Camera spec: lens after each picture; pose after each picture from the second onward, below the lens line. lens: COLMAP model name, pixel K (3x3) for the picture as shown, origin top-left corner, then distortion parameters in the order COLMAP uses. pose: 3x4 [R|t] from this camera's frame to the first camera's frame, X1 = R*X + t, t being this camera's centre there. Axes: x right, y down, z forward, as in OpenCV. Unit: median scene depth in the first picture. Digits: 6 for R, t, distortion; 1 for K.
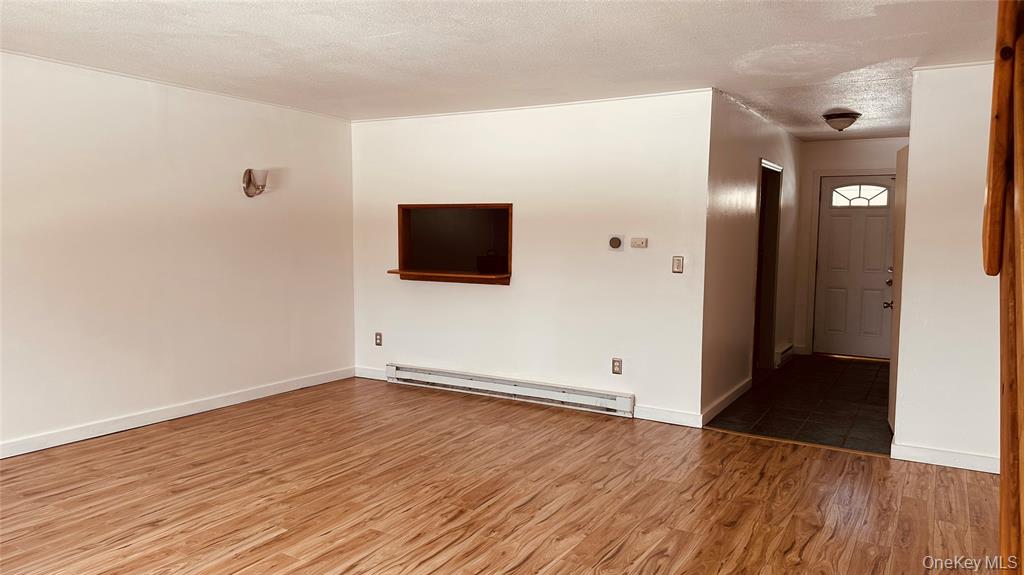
lens RADIAL K [[719.5, 0, 511.1], [0, 719.5, 283.5], [0, 0, 1]] dist [0.049920, -0.047440]
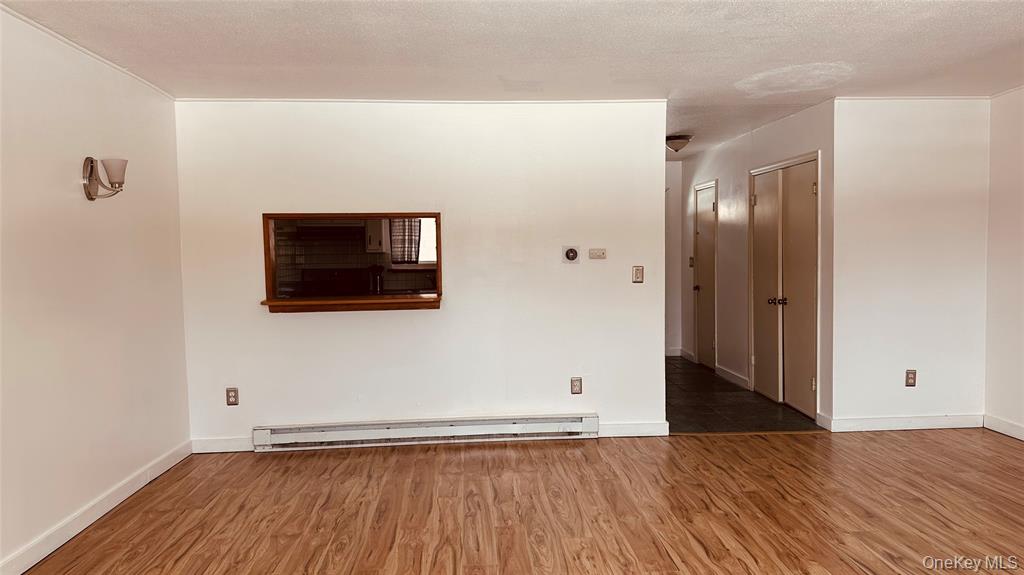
lens RADIAL K [[719.5, 0, 511.6], [0, 719.5, 284.0], [0, 0, 1]] dist [0.049920, -0.047440]
pose [[0.821131, -0.048663, 0.568662, -0.464969], [0.066147, 0.997758, -0.010132, -0.014141], [-0.566894, 0.045935, 0.822509, 0.281590]]
